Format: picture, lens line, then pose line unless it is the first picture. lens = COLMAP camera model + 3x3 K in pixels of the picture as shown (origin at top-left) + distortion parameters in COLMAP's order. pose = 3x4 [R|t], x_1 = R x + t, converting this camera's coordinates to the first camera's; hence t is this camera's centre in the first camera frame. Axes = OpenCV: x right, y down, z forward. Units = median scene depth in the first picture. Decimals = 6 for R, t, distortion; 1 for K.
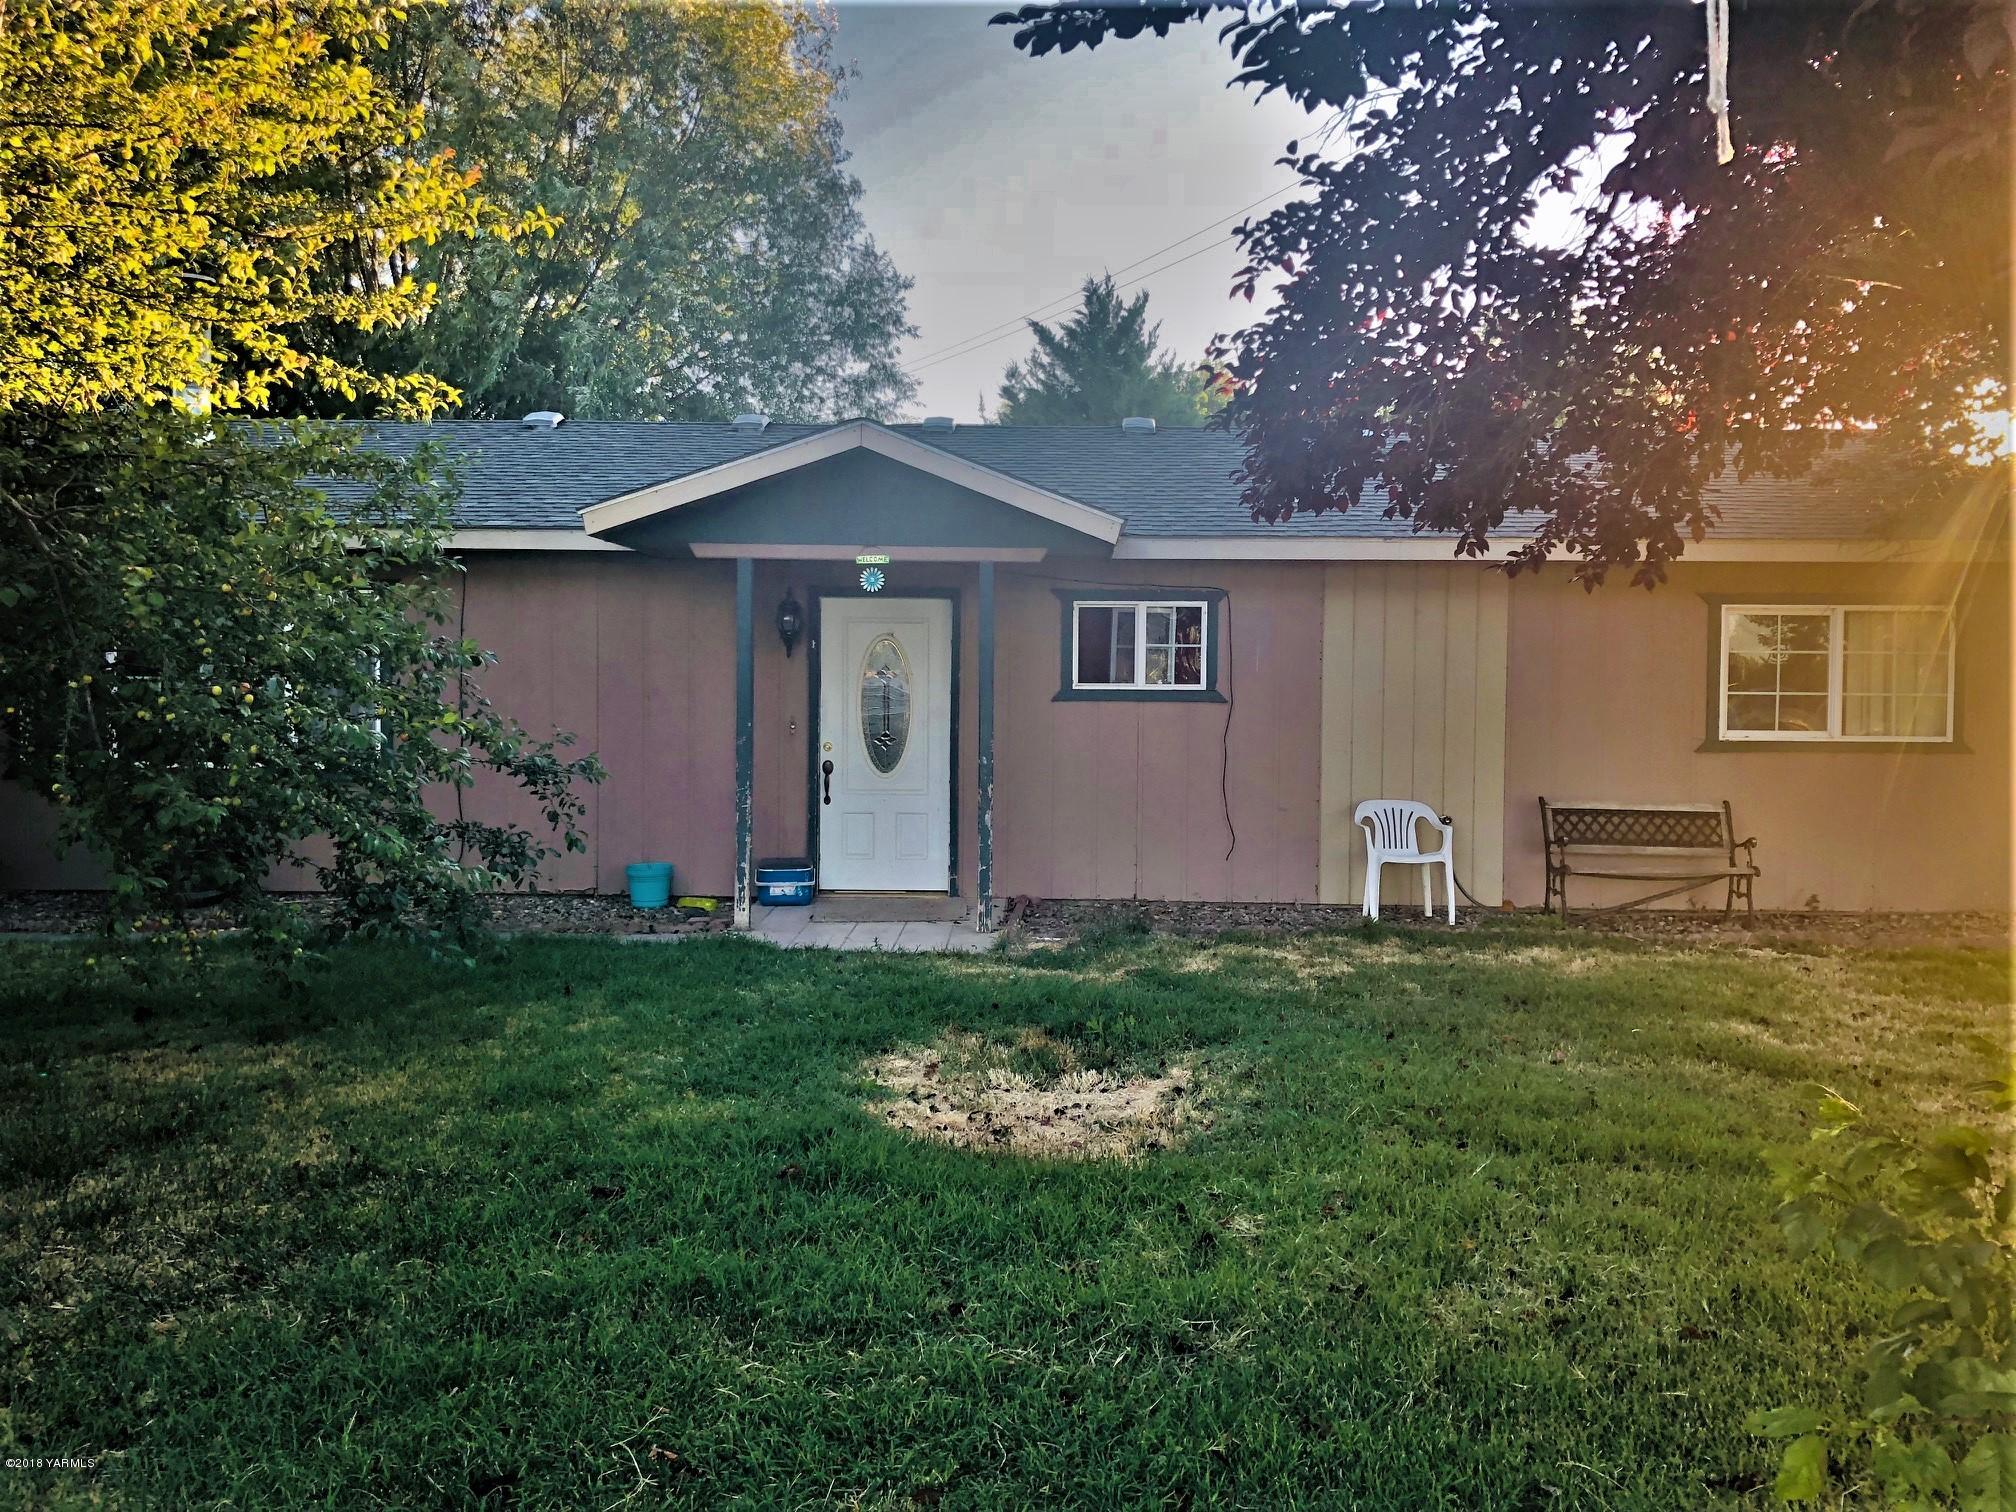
lens RADIAL K [[1657.2, 0, 1008.0], [0, 1657.2, 756.0], [0, 0, 1]] dist [-0.001117, -0.004472]
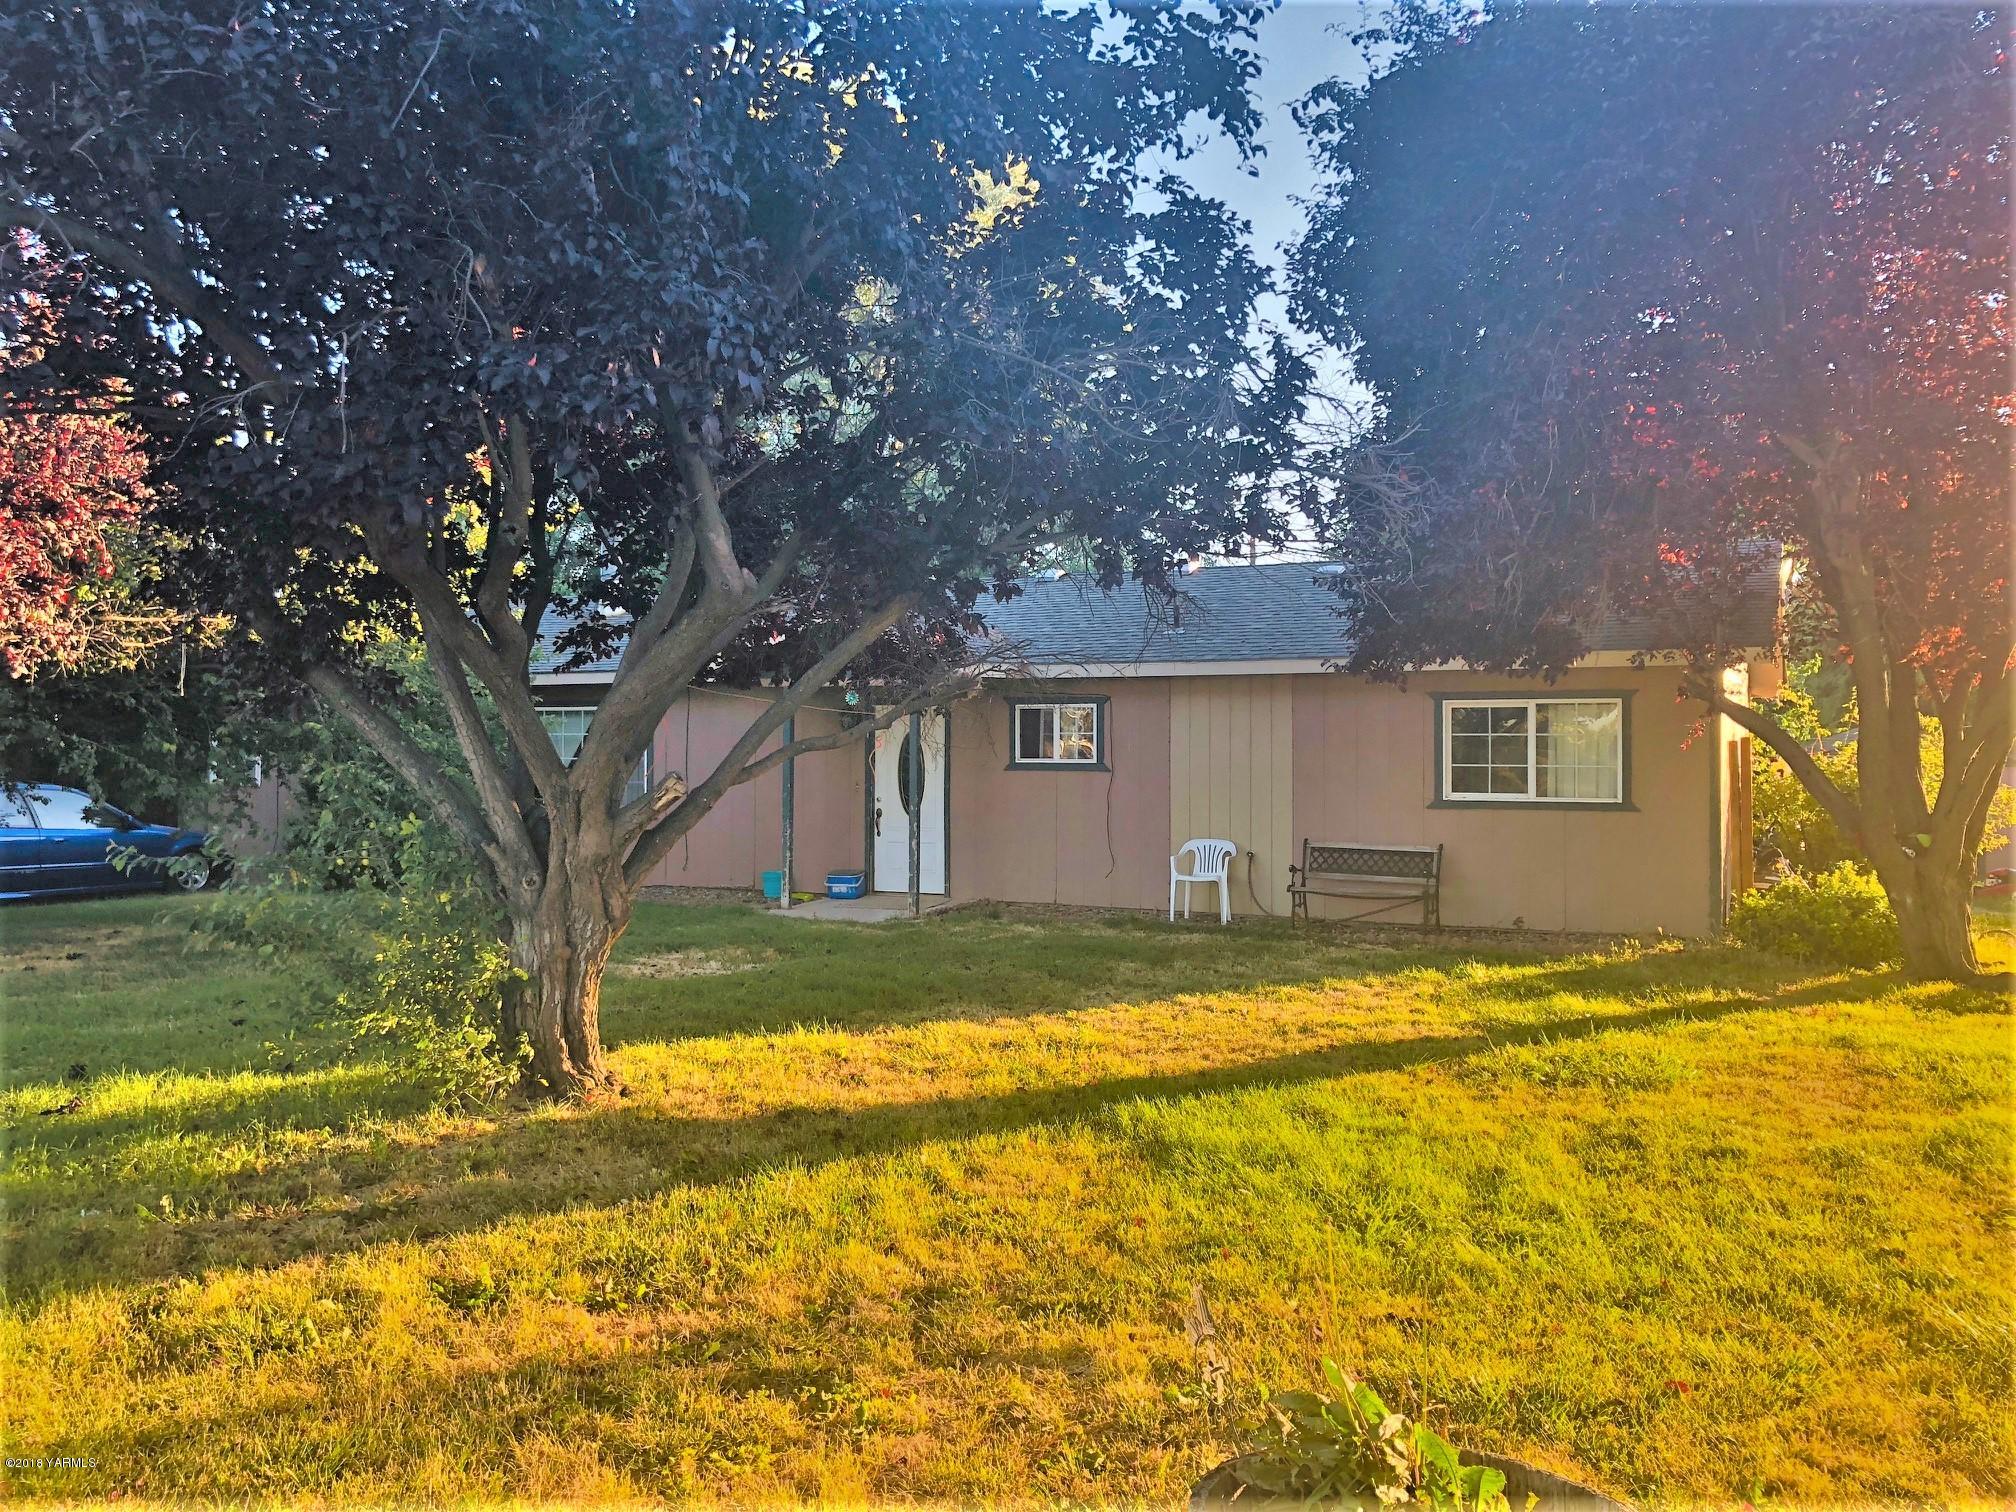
lens RADIAL K [[1657.2, 0, 1008.0], [0, 1657.2, 756.0], [0, 0, 1]] dist [-0.001117, -0.004472]
pose [[0.911263, -0.002211, -0.411819, 0.659462], [-0.017312, 0.998896, -0.043671, 0.019984], [0.411460, 0.046926, 0.910219, -0.383391]]
